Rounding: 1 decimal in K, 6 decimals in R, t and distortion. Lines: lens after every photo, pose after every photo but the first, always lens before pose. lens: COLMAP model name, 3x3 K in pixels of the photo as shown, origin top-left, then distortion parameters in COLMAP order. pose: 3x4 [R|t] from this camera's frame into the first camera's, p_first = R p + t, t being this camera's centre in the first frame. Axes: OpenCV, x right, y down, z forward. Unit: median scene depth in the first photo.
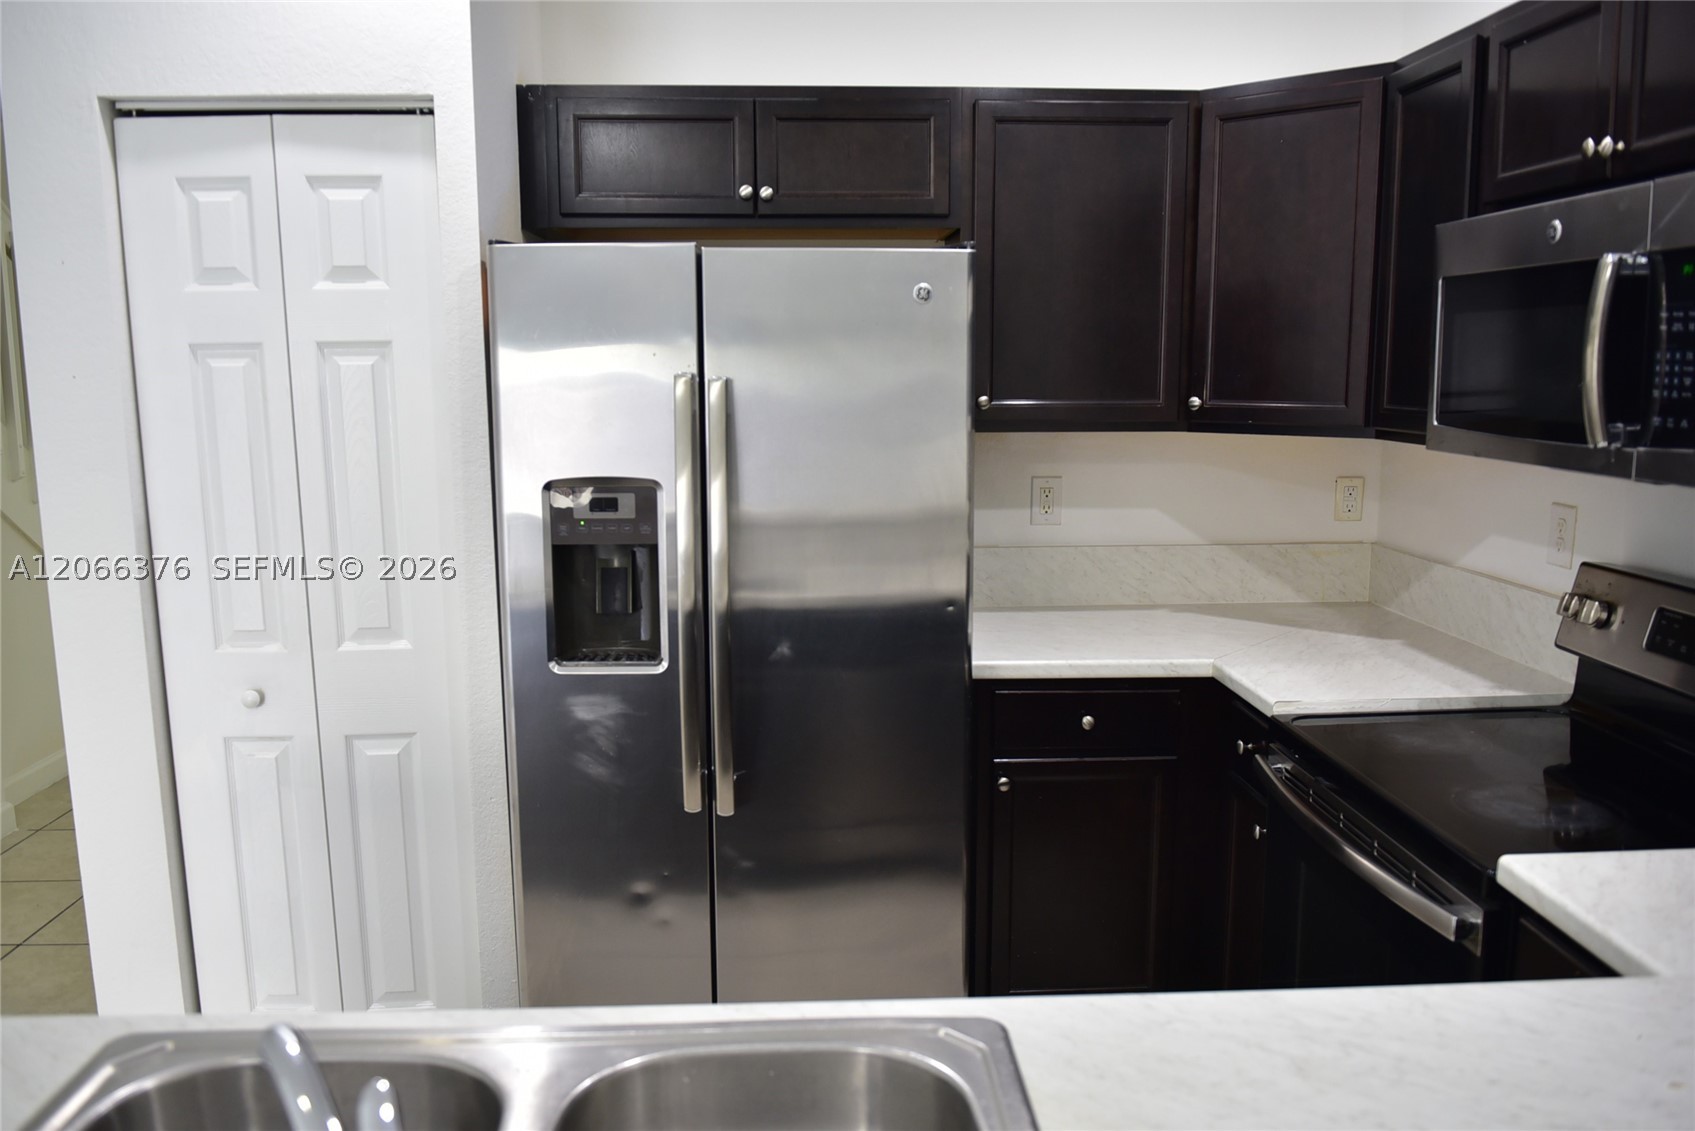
lens RADIAL K [[1318.5, 0, 848.0], [0, 1318.5, 575.7], [0, 0, 1]] dist [-0.038481, -0.006921]
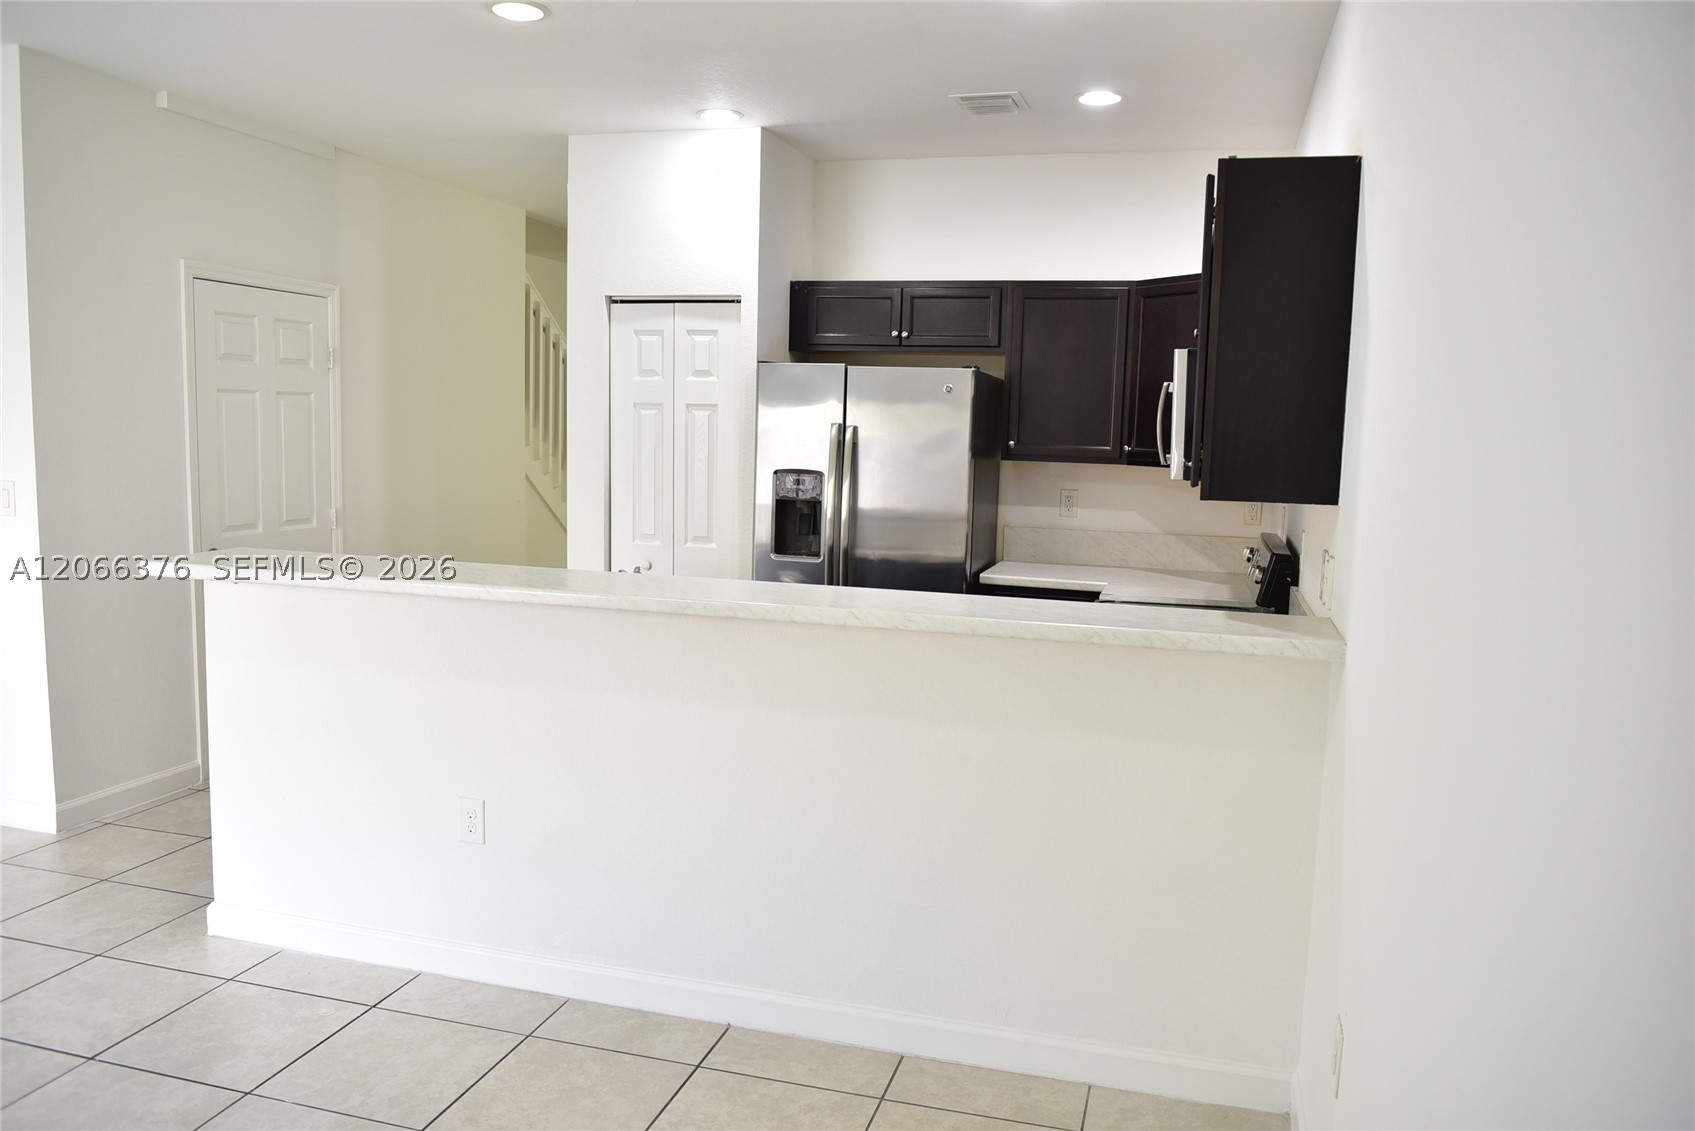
lens RADIAL K [[1249.4, 0, 844.9], [0, 1249.4, 558.4], [0, 0, 1]] dist [-0.042047, -0.000193]
pose [[0.941503, 0.065860, -0.330506, 0.560785], [-0.083772, 0.995673, -0.040230, 0.143456], [0.326426, 0.065564, 0.942946, -0.881326]]
